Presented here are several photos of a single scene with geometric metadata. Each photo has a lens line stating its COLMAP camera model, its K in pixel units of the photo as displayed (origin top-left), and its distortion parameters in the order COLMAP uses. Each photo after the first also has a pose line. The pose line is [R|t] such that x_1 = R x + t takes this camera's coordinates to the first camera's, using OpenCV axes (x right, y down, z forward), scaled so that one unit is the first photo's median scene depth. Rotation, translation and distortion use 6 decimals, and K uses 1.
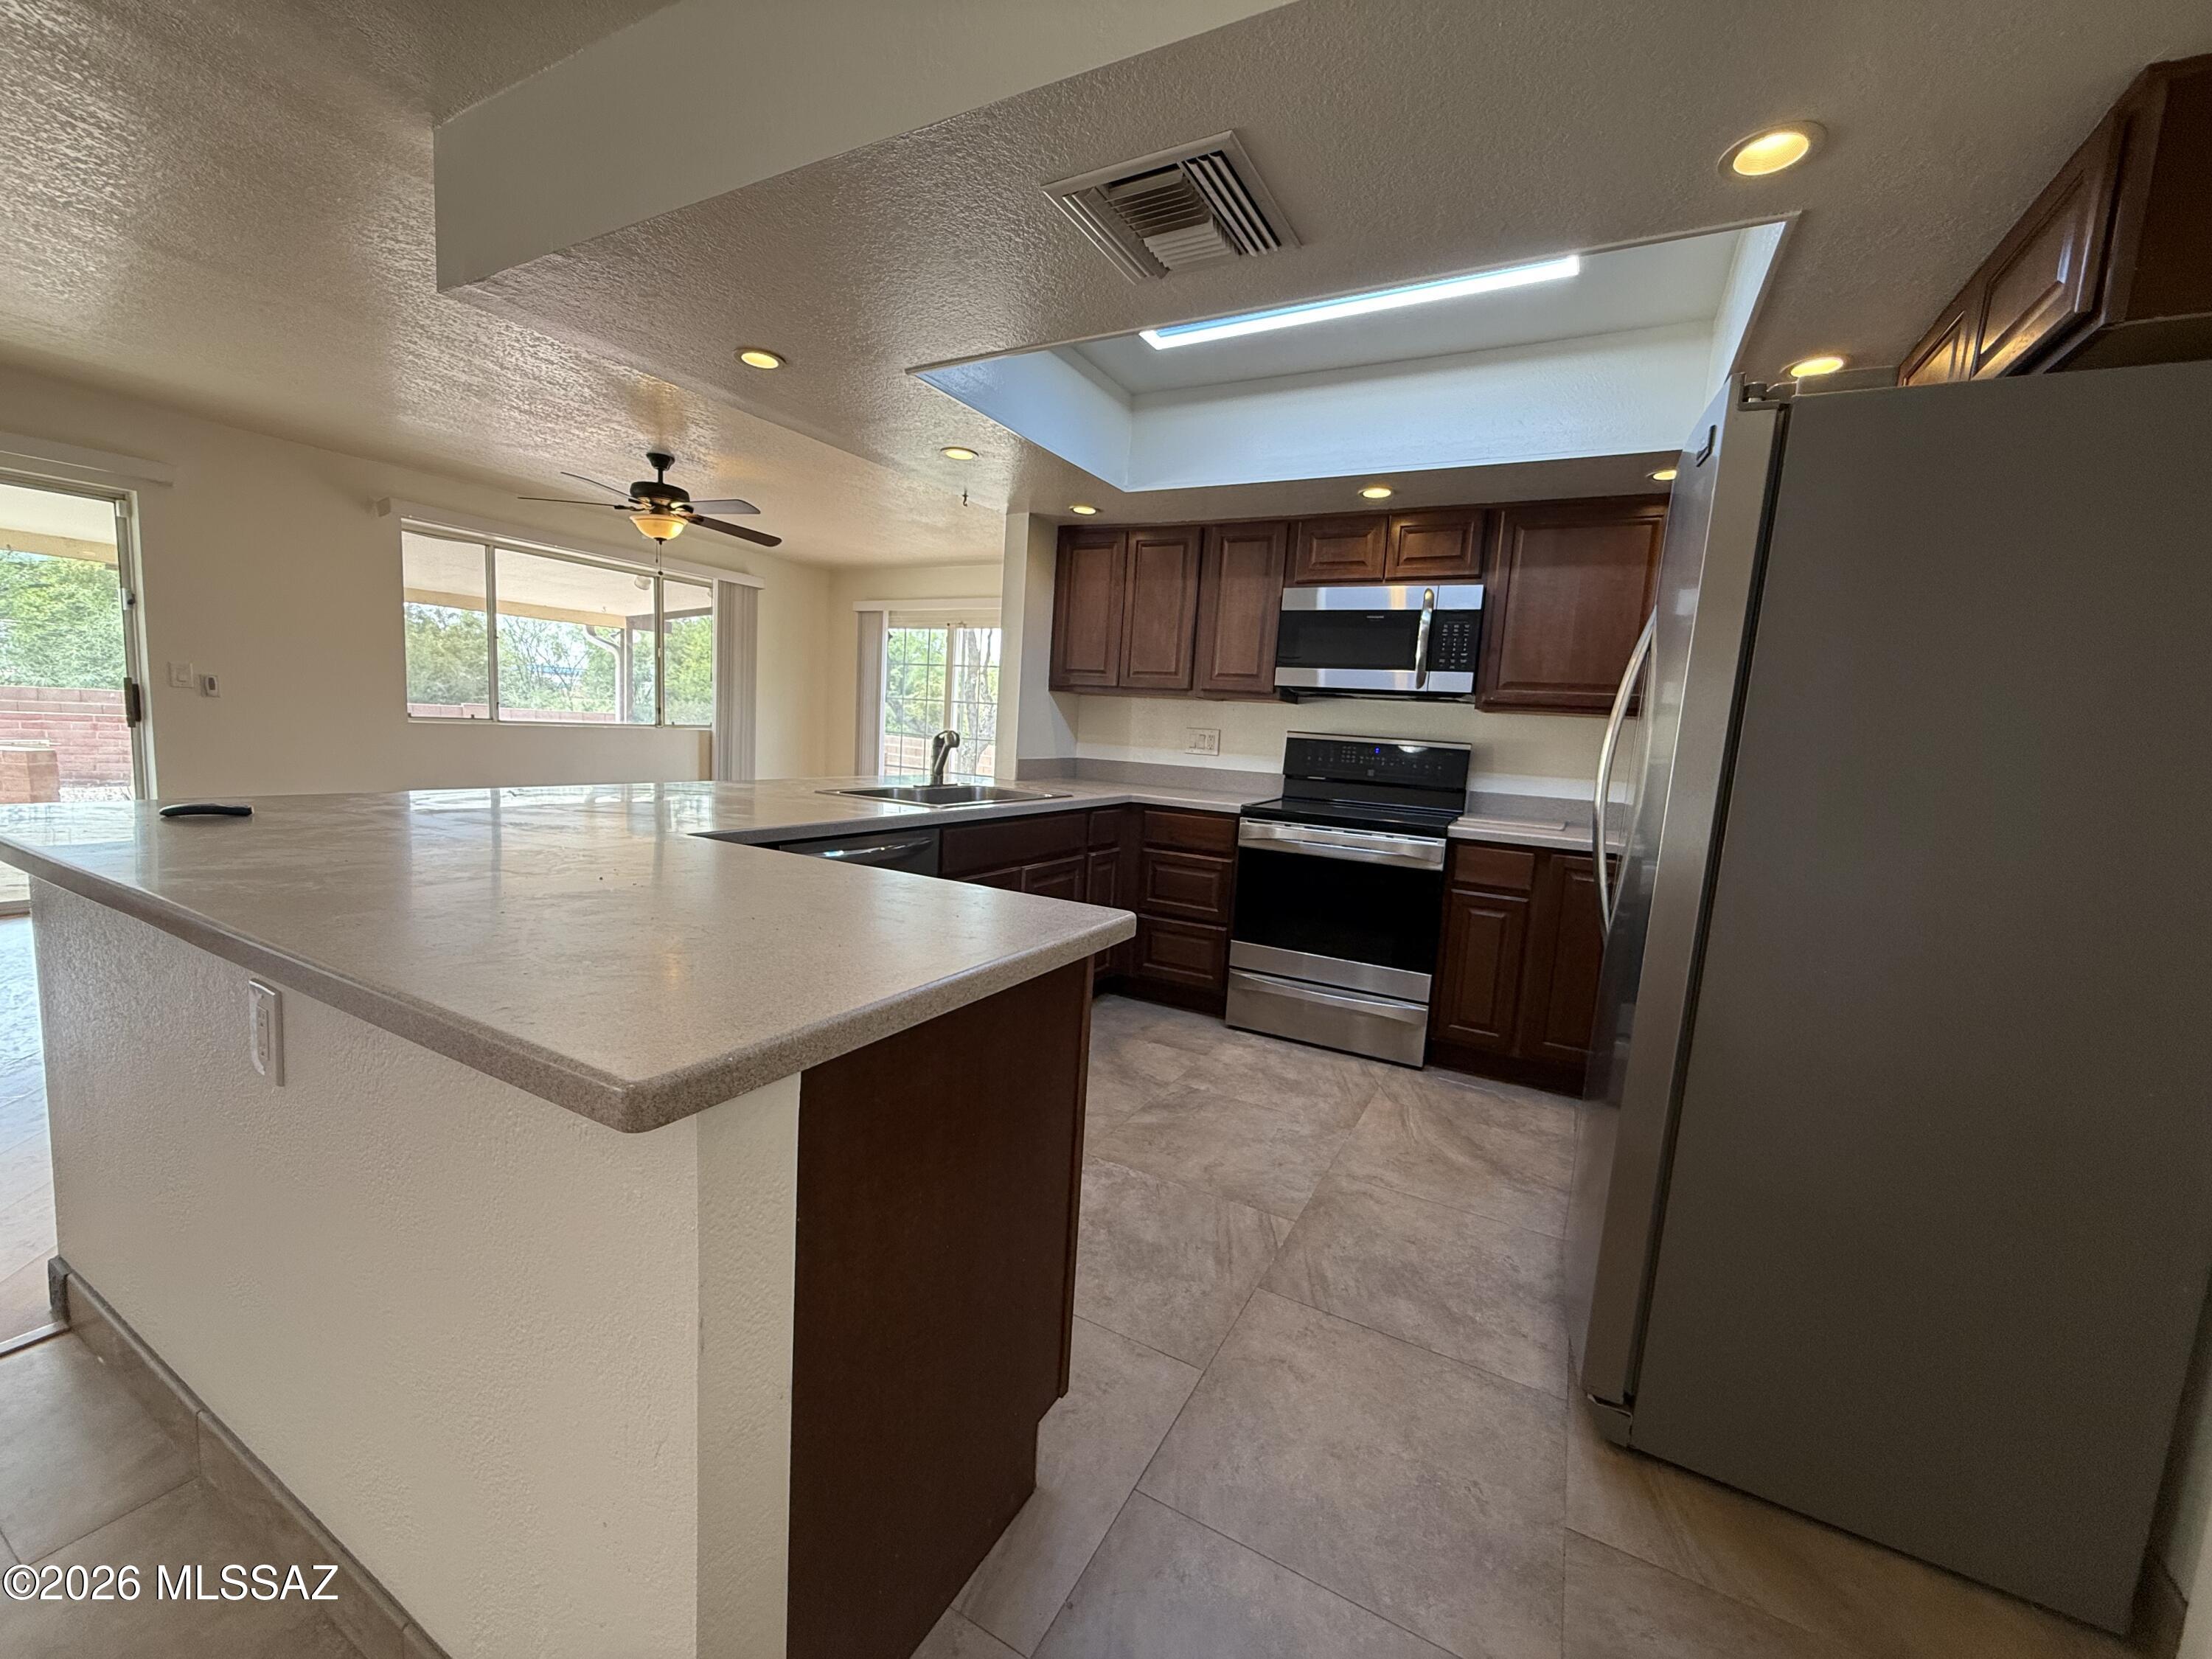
lens RADIAL K [[889.5, 0, 1099.0], [0, 889.5, 830.2], [0, 0, 1]] dist [0.001035, 0.000291]
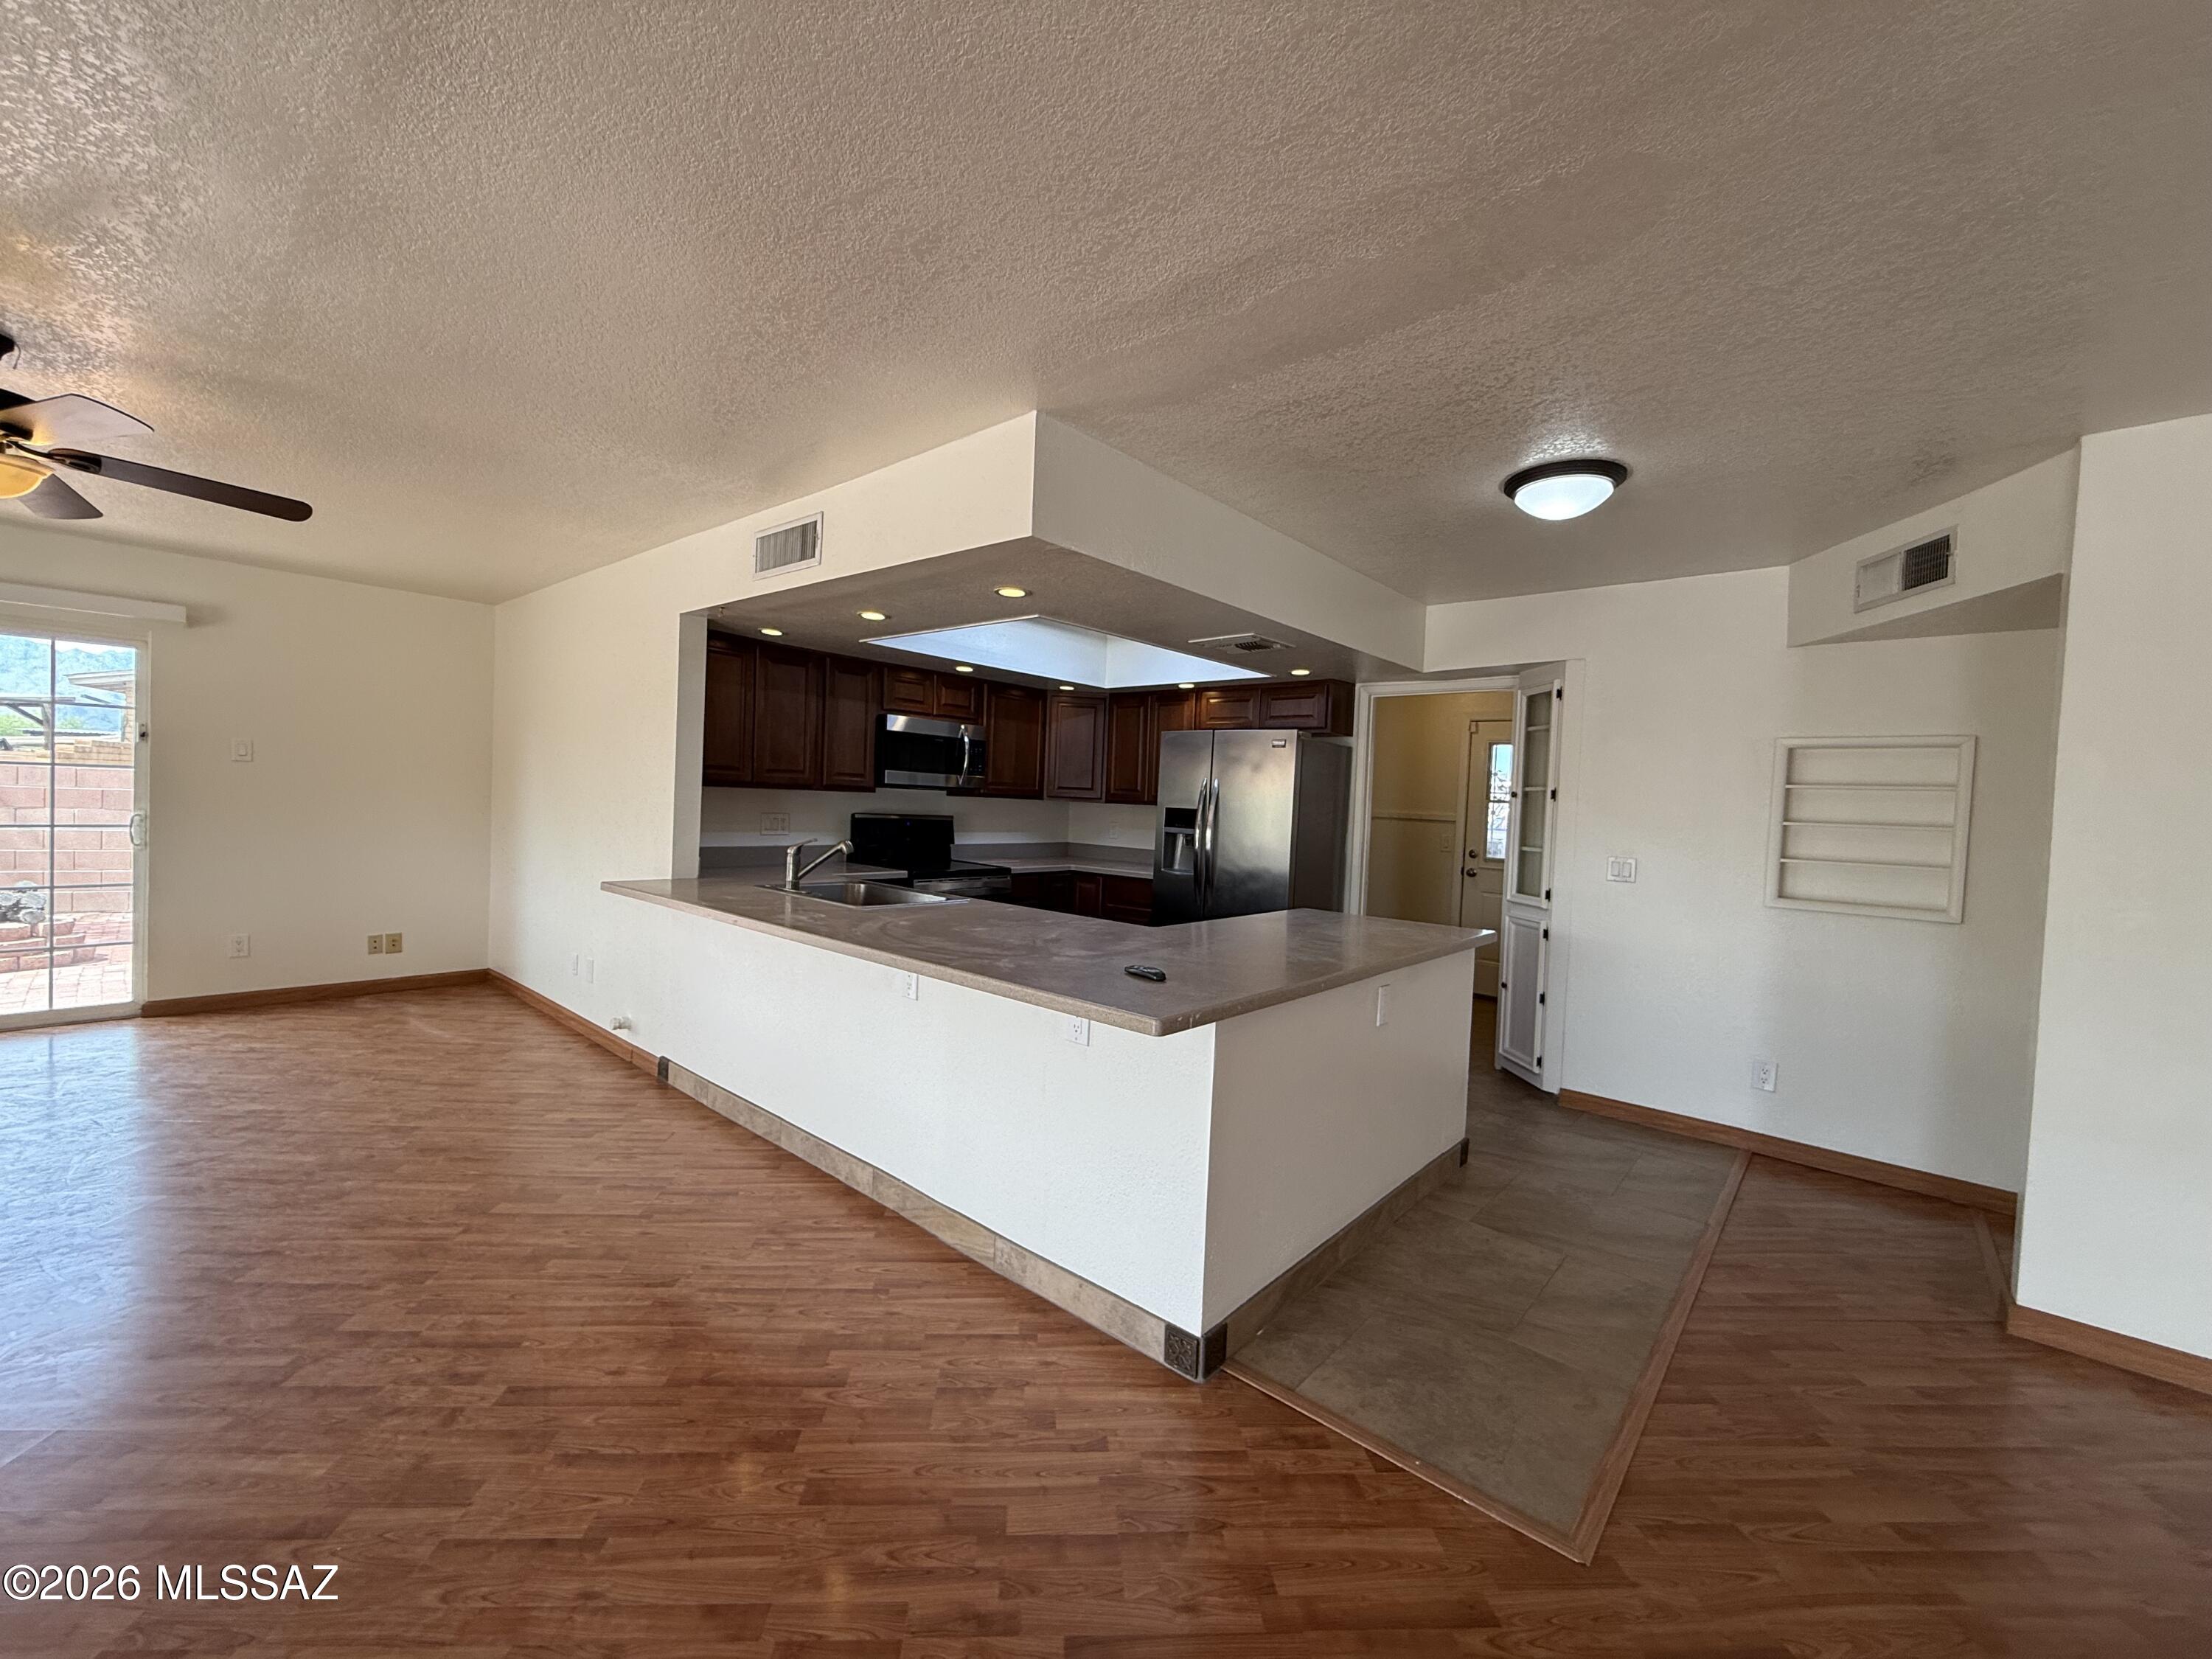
lens RADIAL K [[885.7, 0, 1094.9], [0, 885.7, 826.0], [0, 0, 1]] dist [-0.000217, -0.000101]
pose [[0.221454, -0.074929, 0.972288, -1.006558], [0.089609, 0.994389, 0.056222, -0.136123], [-0.971045, 0.074675, 0.226926, 0.353092]]
